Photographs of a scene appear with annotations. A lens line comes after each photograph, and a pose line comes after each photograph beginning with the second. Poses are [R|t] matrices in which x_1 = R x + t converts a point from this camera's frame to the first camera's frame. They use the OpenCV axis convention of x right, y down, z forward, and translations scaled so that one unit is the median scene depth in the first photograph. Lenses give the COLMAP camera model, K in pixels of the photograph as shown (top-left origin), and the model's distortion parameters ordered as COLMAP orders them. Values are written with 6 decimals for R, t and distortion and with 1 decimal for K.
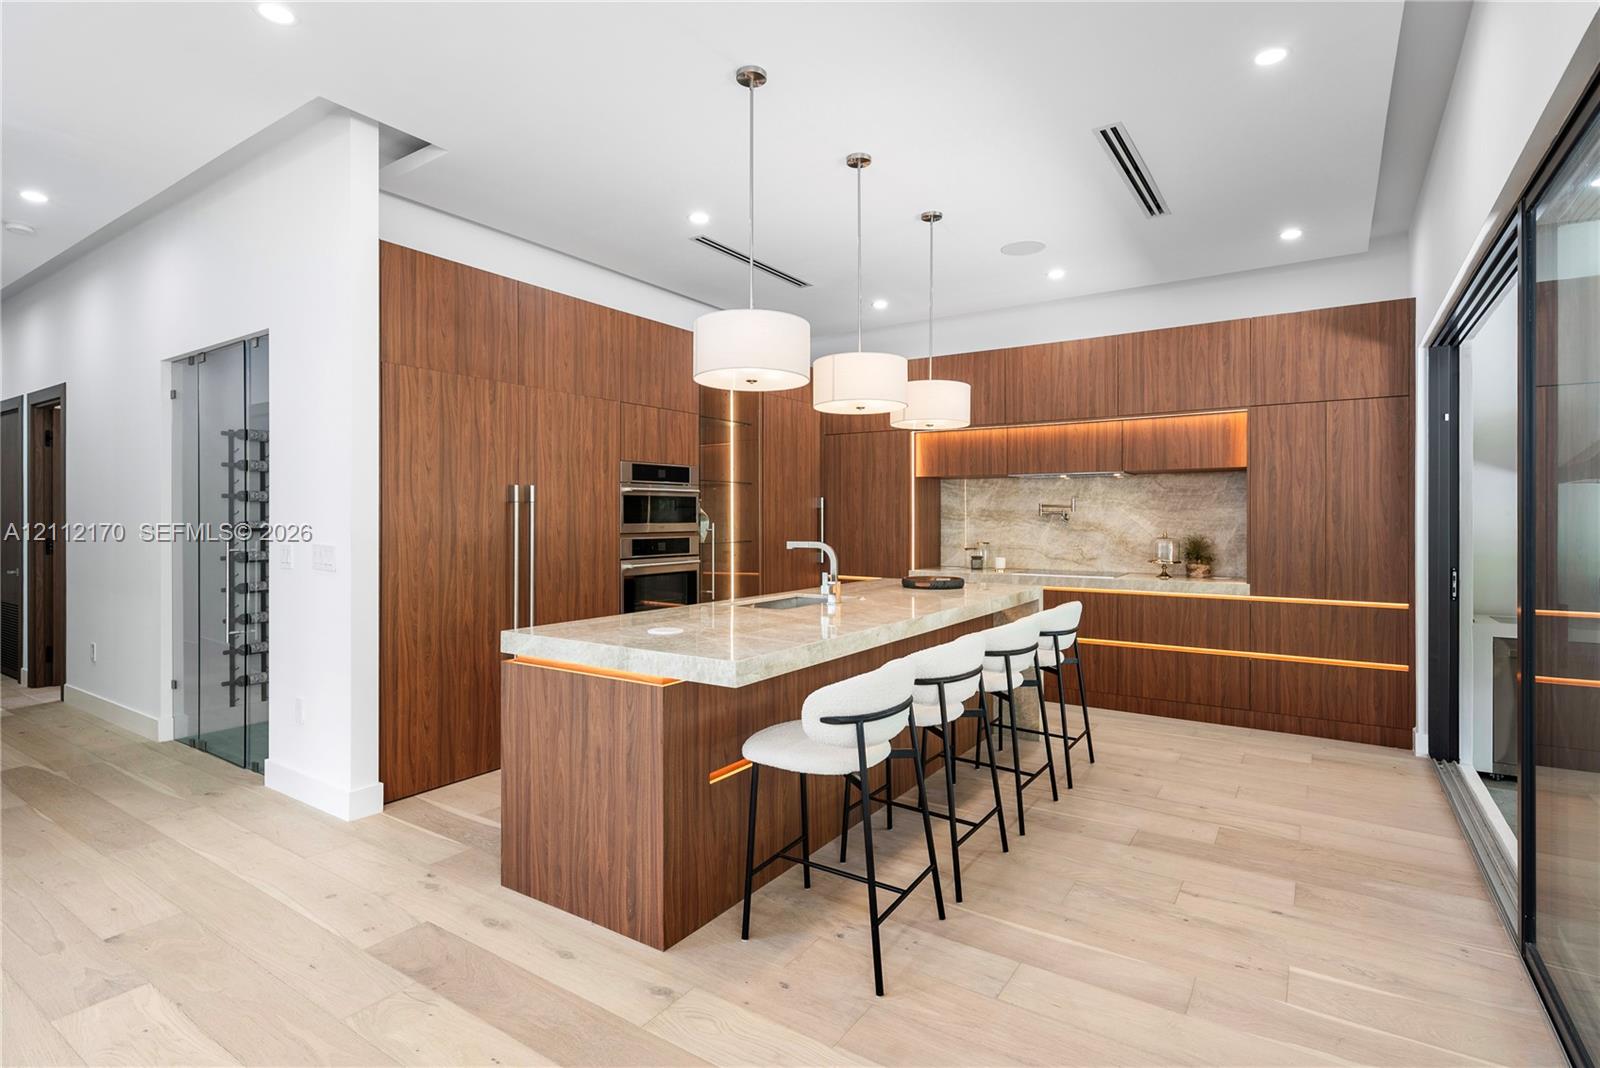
lens RADIAL K [[788.9, 0, 798.5], [0, 788.9, 520.1], [0, 0, 1]] dist [0.002710, 0.000396]
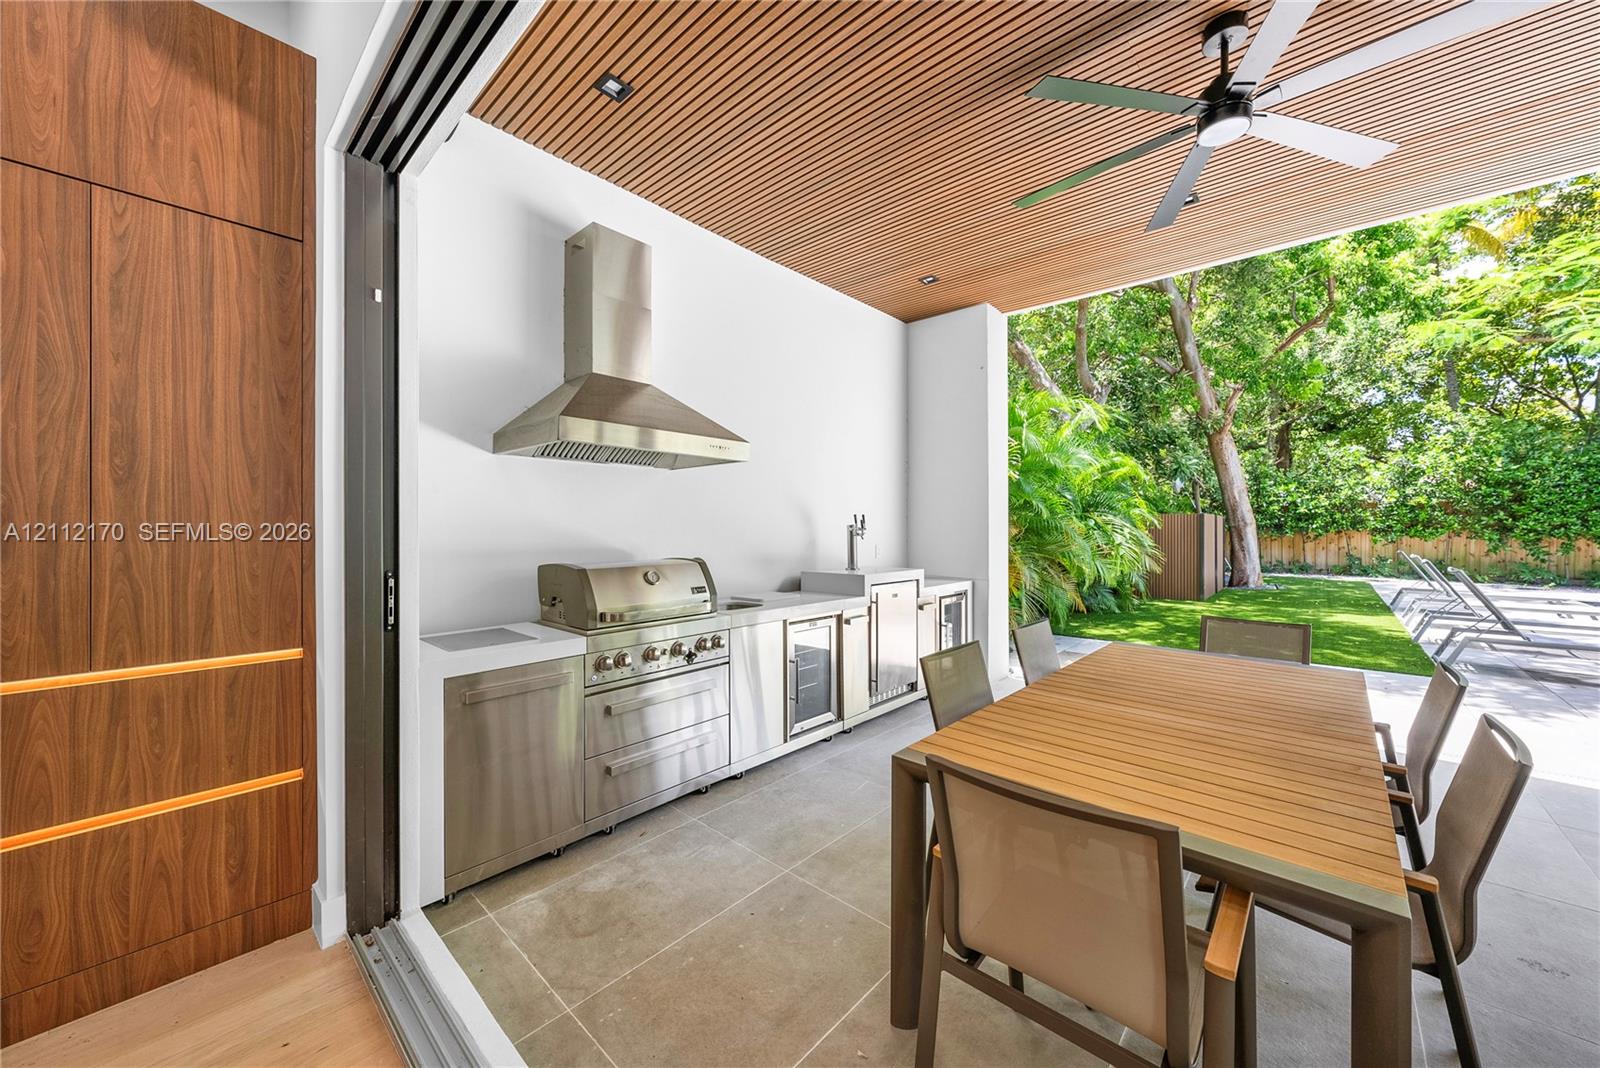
lens RADIAL K [[581.9, 0, 806.9], [0, 581.9, 526.5], [0, 0, 1]] dist [-0.003162, 0.000658]
pose [[0.142393, 0.000303, 0.989810, 0.424343], [0.004003, 0.999992, -0.000882, 0.027279], [-0.989802, 0.004087, 0.142390, 0.592601]]
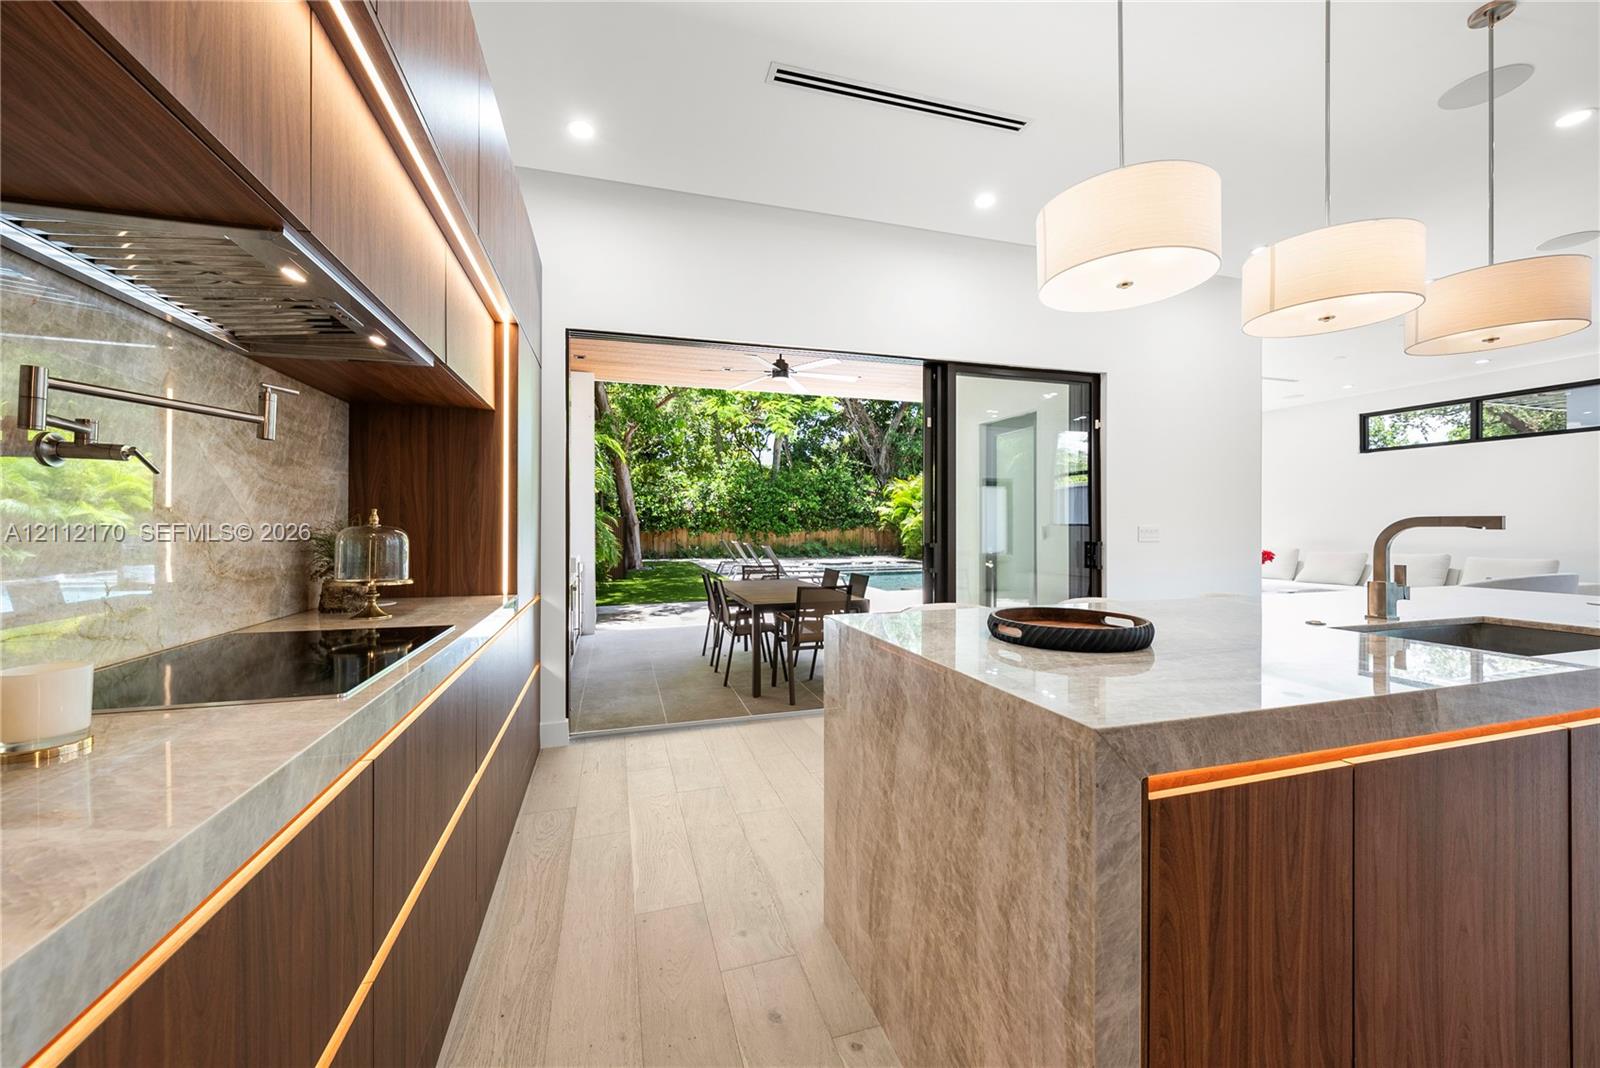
lens RADIAL K [[623.7, 0, 803.6], [0, 623.7, 526.4], [0, 0, 1]] dist [-0.006213, 0.000732]
pose [[-0.781434, 0.001299, 0.623987, 0.006897], [0.005756, 0.999970, 0.005128, 0.023101], [-0.623962, 0.007599, -0.781418, 1.432850]]
